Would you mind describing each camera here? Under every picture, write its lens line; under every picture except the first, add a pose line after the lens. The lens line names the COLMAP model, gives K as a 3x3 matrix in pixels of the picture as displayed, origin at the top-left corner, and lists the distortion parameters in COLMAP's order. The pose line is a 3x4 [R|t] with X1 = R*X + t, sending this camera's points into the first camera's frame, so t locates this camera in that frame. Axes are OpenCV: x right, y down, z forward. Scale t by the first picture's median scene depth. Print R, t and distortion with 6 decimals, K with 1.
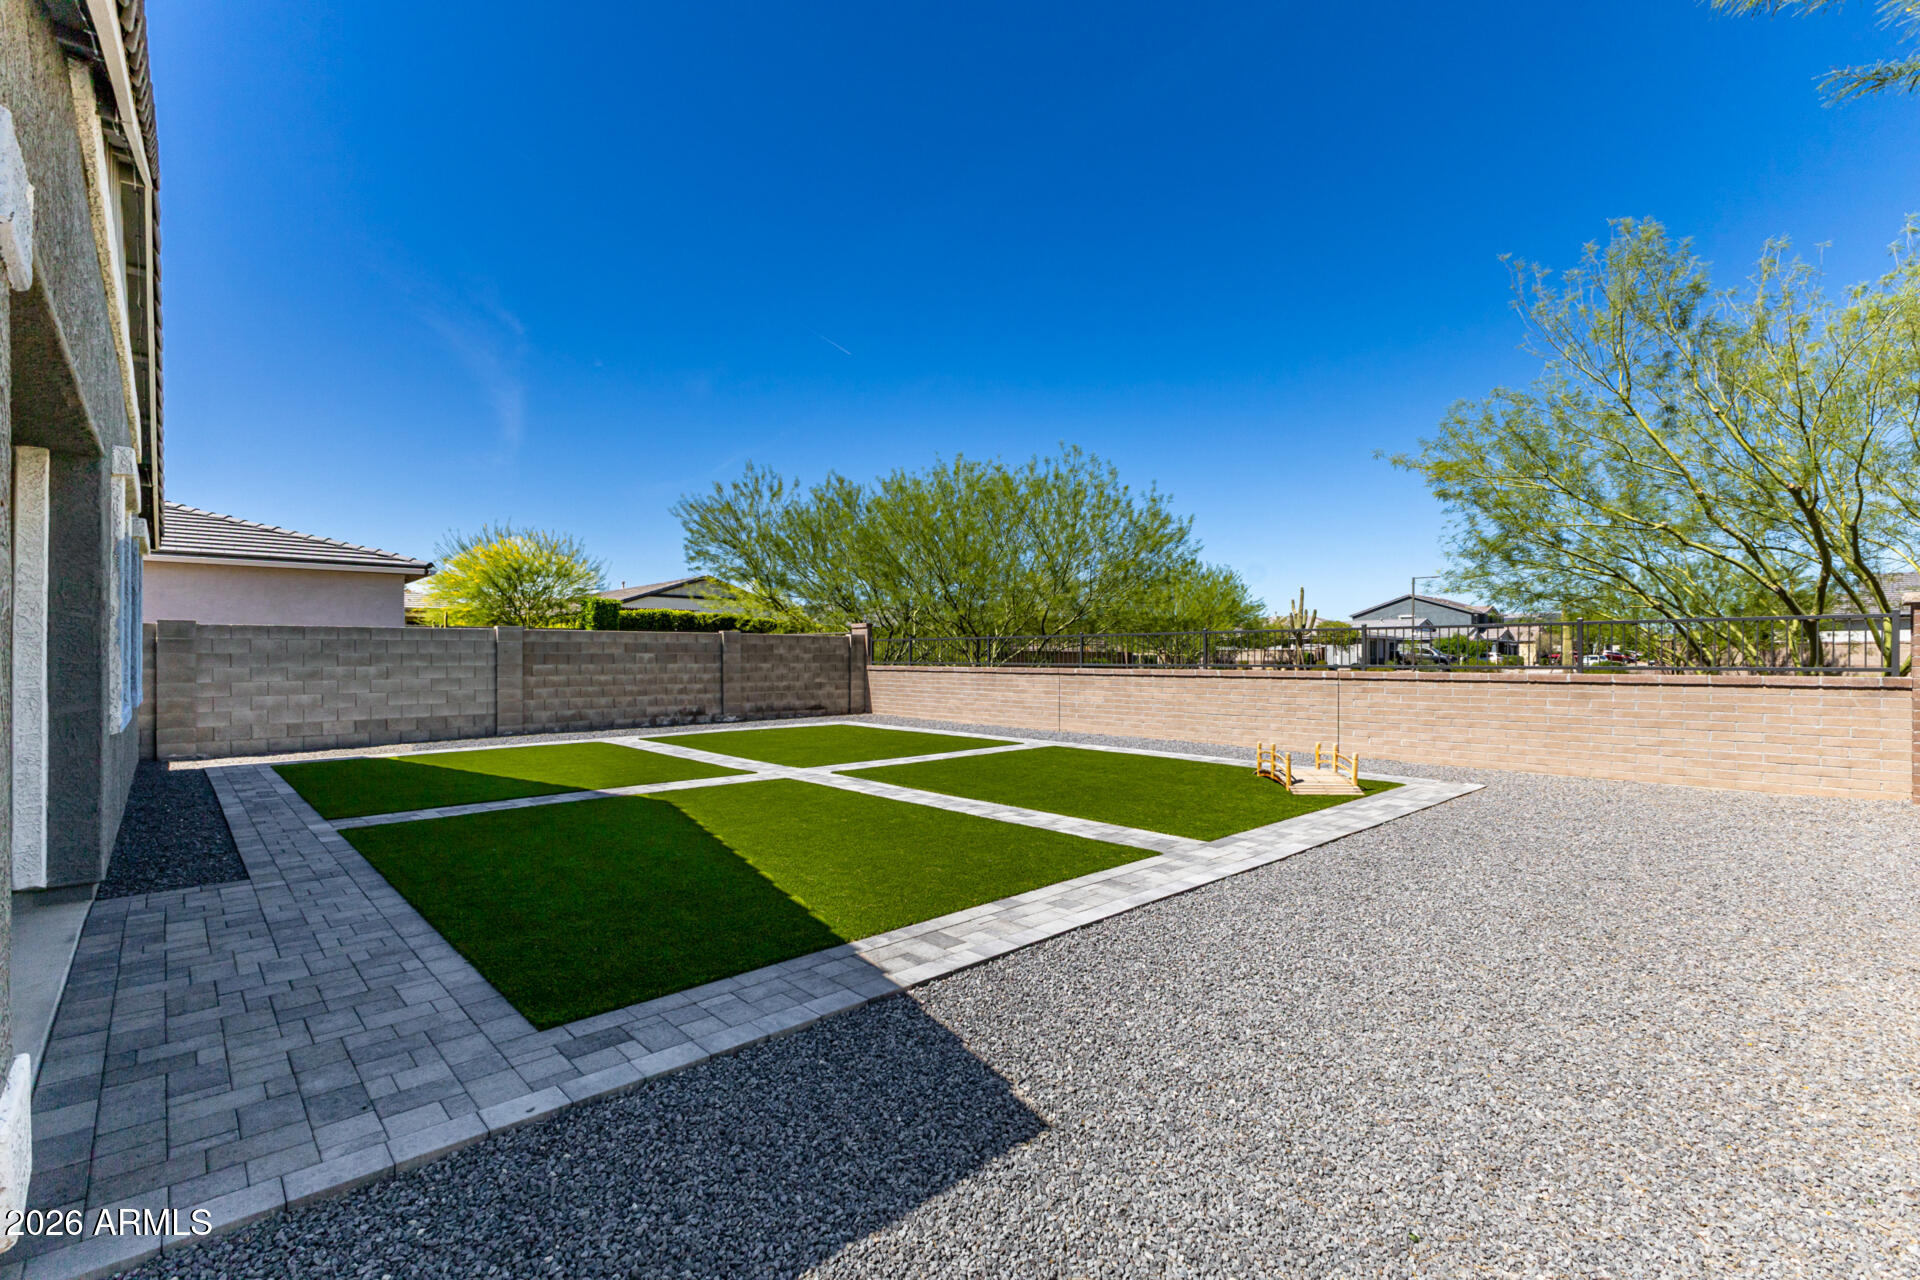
lens RADIAL K [[838.1, 0, 960.1], [0, 838.1, 646.8], [0, 0, 1]] dist [0.009808, 0.000122]
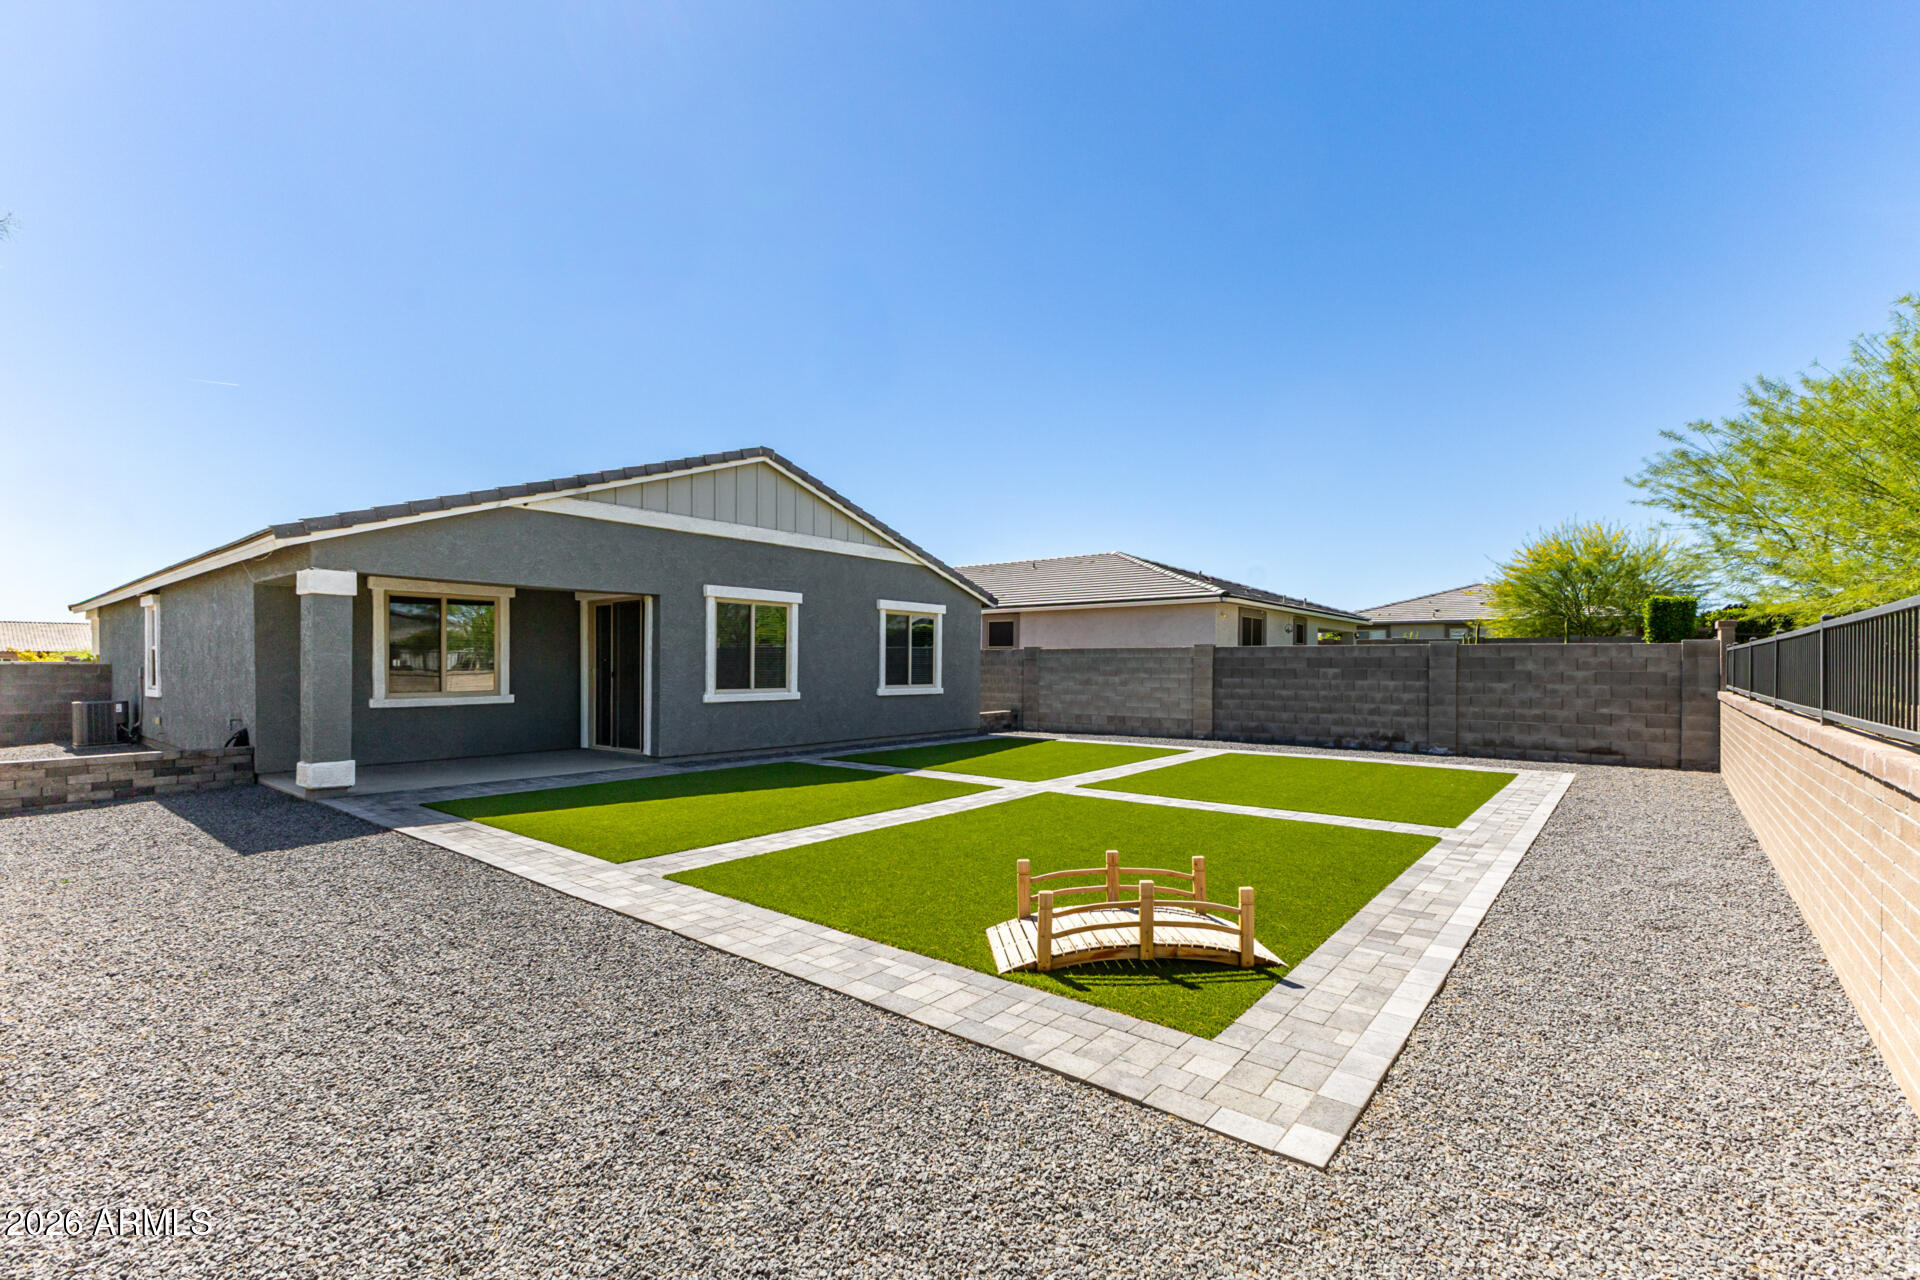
lens RADIAL K [[838.1, 0, 961.2], [0, 838.1, 655.5], [0, 0, 1]] dist [0.009808, 0.000122]
pose [[0.120883, -0.007989, -0.992635, 0.513035], [0.005345, 0.999958, -0.007397, -0.002005], [0.992652, -0.004412, 0.120921, 0.485722]]
